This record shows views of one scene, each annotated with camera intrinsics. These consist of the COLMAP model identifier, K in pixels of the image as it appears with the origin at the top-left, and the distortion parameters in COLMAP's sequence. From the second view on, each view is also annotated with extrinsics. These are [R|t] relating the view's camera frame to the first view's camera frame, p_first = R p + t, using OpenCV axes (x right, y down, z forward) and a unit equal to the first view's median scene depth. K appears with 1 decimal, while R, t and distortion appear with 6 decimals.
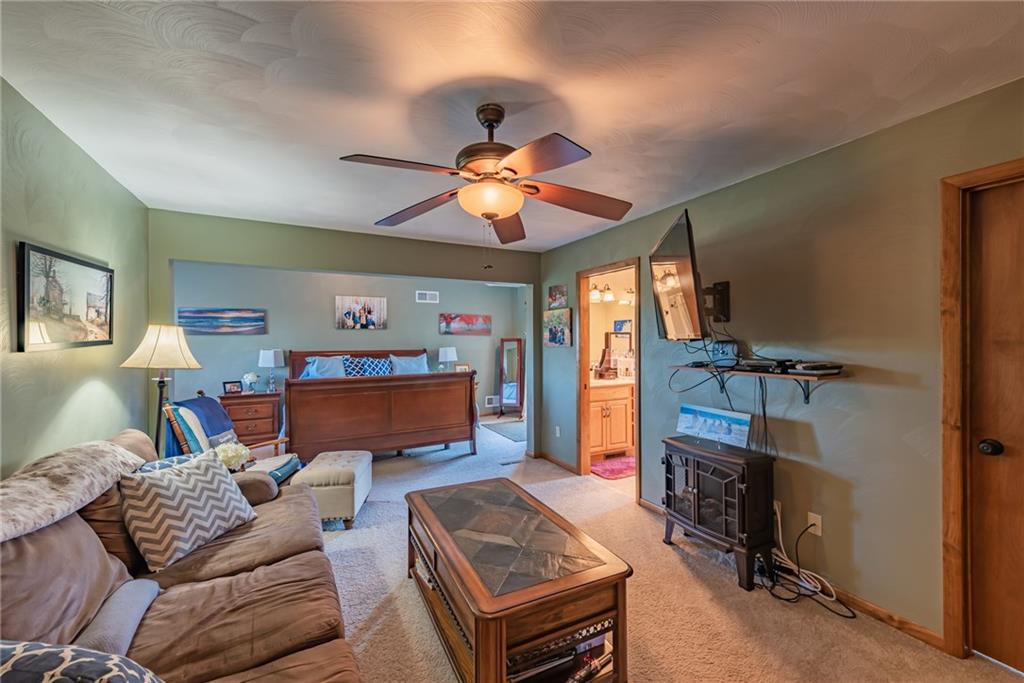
lens RADIAL K [[402.9, 0, 509.4], [0, 402.9, 339.2], [0, 0, 1]] dist [0.009848, -0.000222]
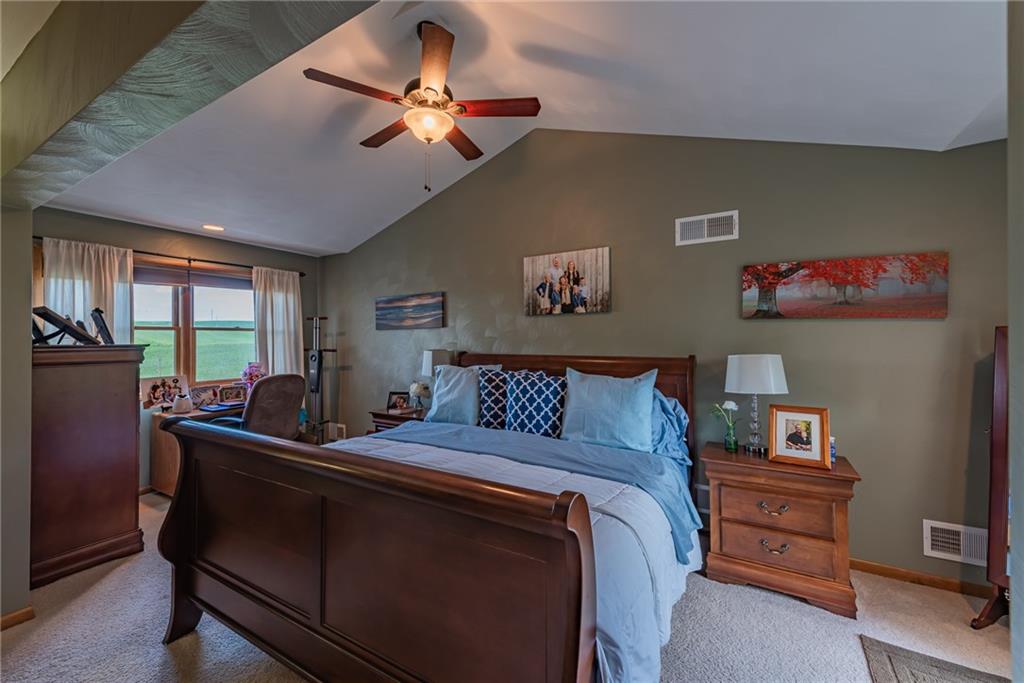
lens RADIAL K [[402.9, 0, 507.6], [0, 402.9, 339.3], [0, 0, 1]] dist [0.009848, -0.000222]
pose [[0.536482, 0.004633, -0.843899, 0.036326], [0.005954, 0.999939, 0.009275, 0.002190], [0.843891, -0.010000, 0.536422, 0.656278]]
